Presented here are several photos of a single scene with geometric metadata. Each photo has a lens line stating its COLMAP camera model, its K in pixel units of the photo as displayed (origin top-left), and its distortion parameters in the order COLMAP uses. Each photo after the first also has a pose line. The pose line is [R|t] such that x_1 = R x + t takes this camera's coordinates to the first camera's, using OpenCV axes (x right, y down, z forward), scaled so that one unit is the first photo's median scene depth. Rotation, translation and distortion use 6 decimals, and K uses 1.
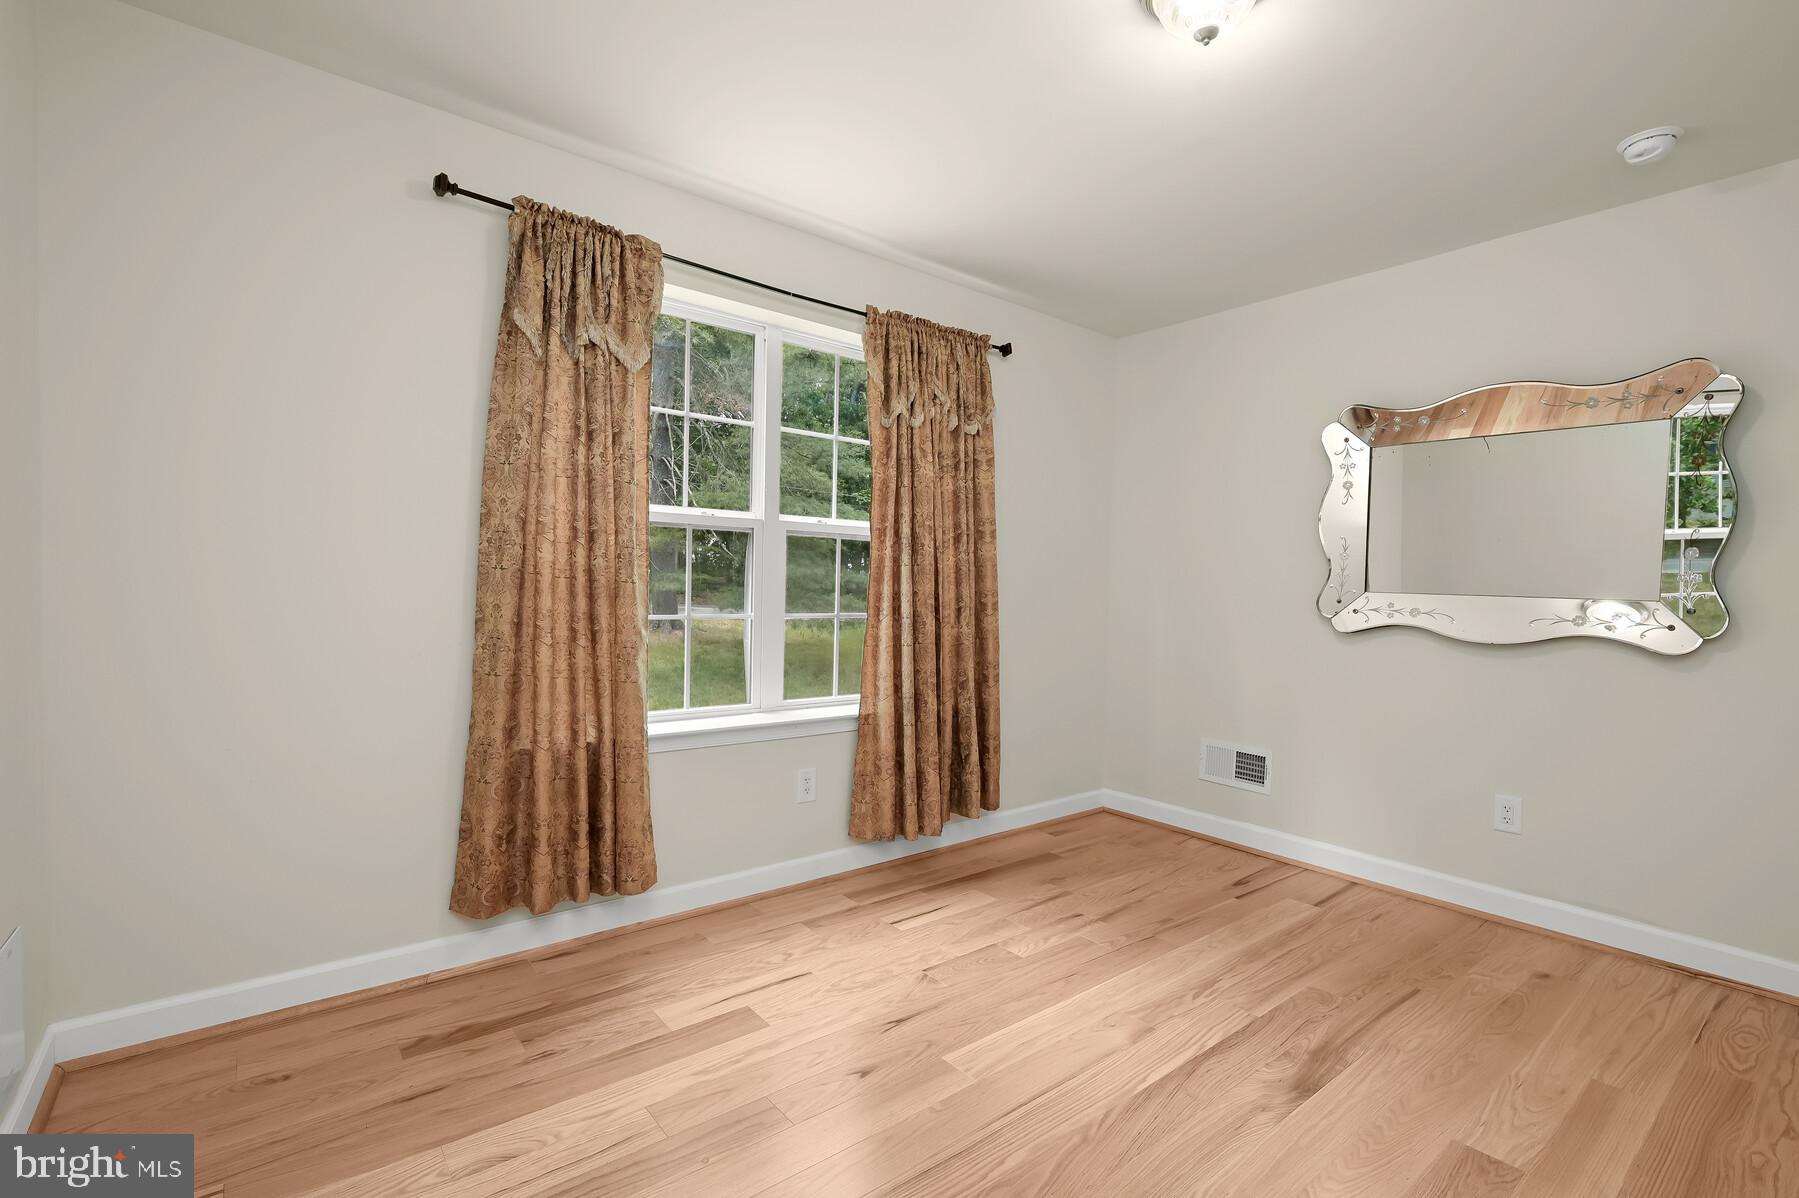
lens RADIAL K [[822.5, 0, 901.9], [0, 822.5, 615.4], [0, 0, 1]] dist [0.000818, 0.000470]
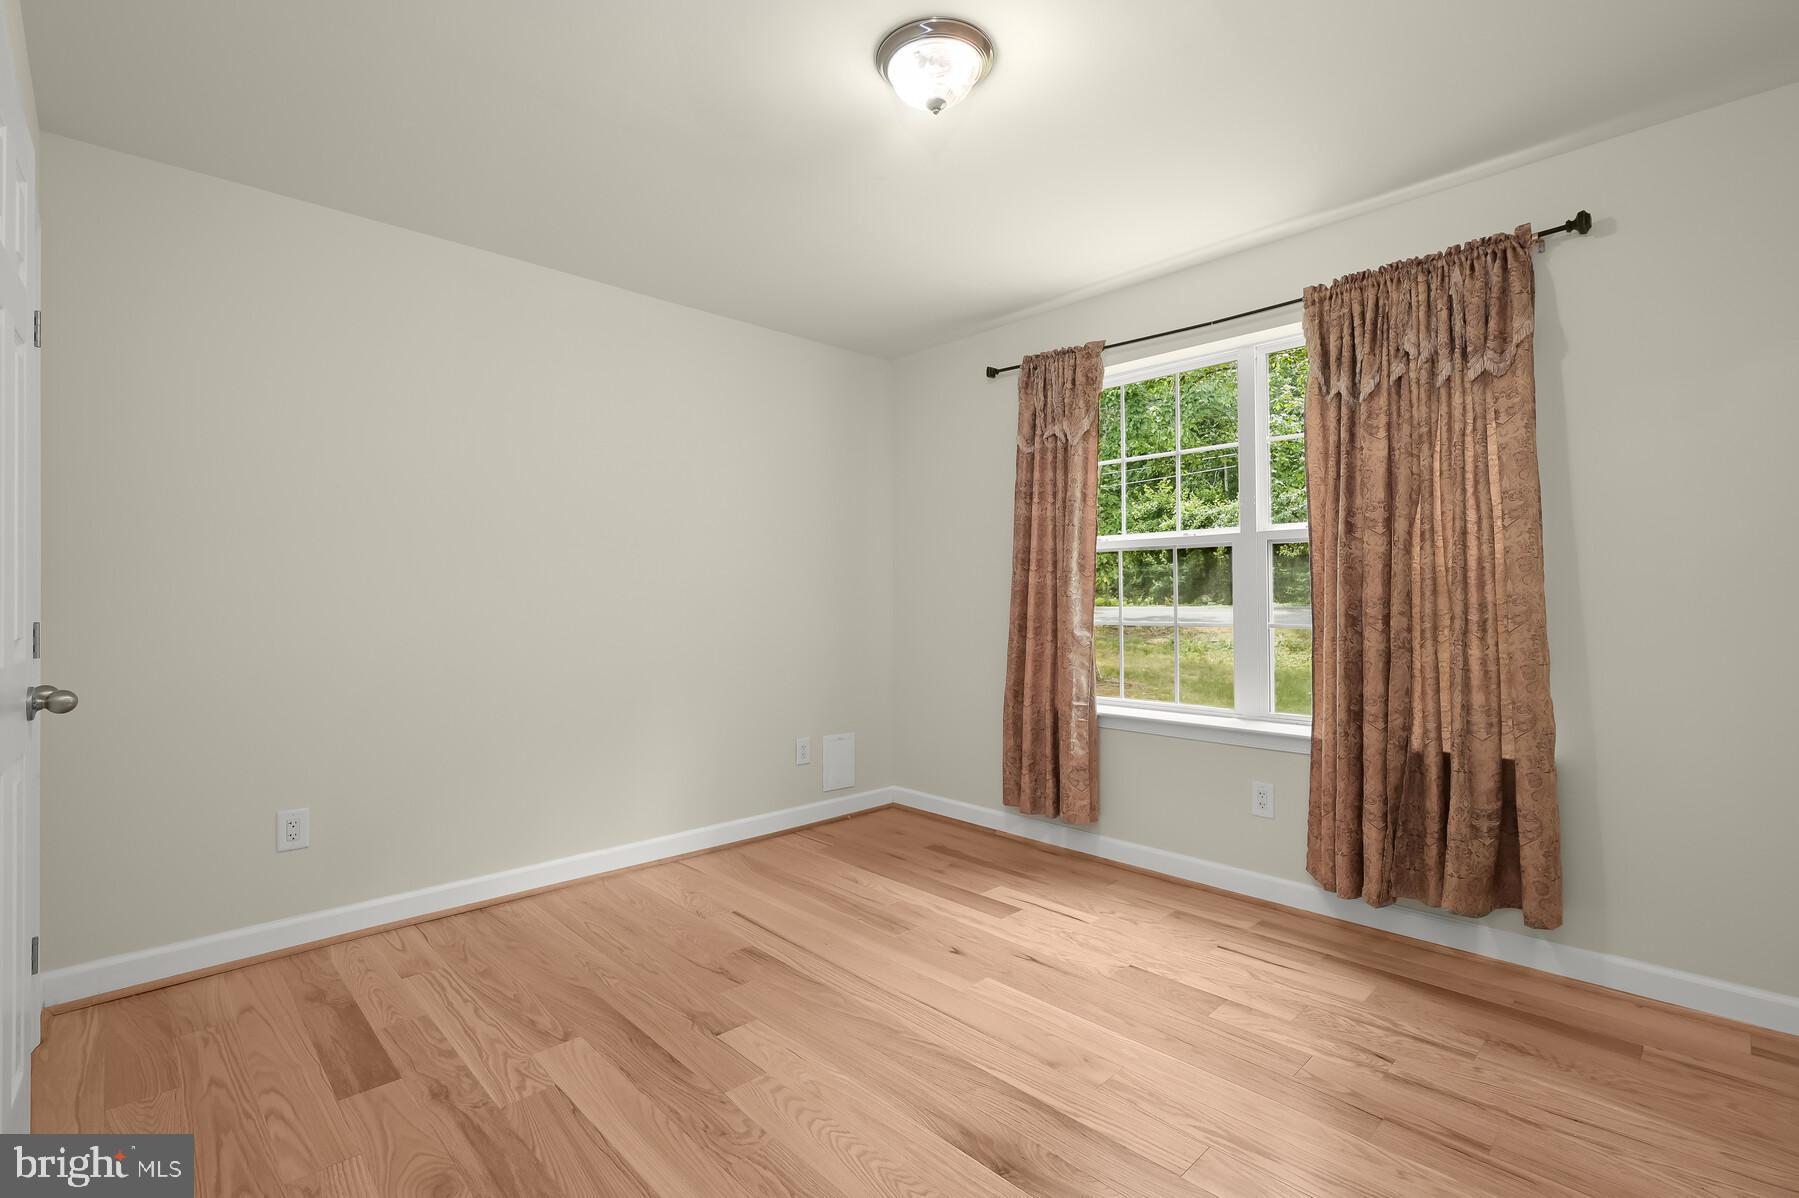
lens RADIAL K [[805.2, 0, 900.9], [0, 805.2, 593.8], [0, 0, 1]] dist [0.001187, 0.000530]
pose [[0.090958, -0.025822, -0.995520, 0.902540], [-0.028707, 0.999180, -0.028540, 0.002205], [0.995441, 0.031175, 0.090142, 0.538693]]
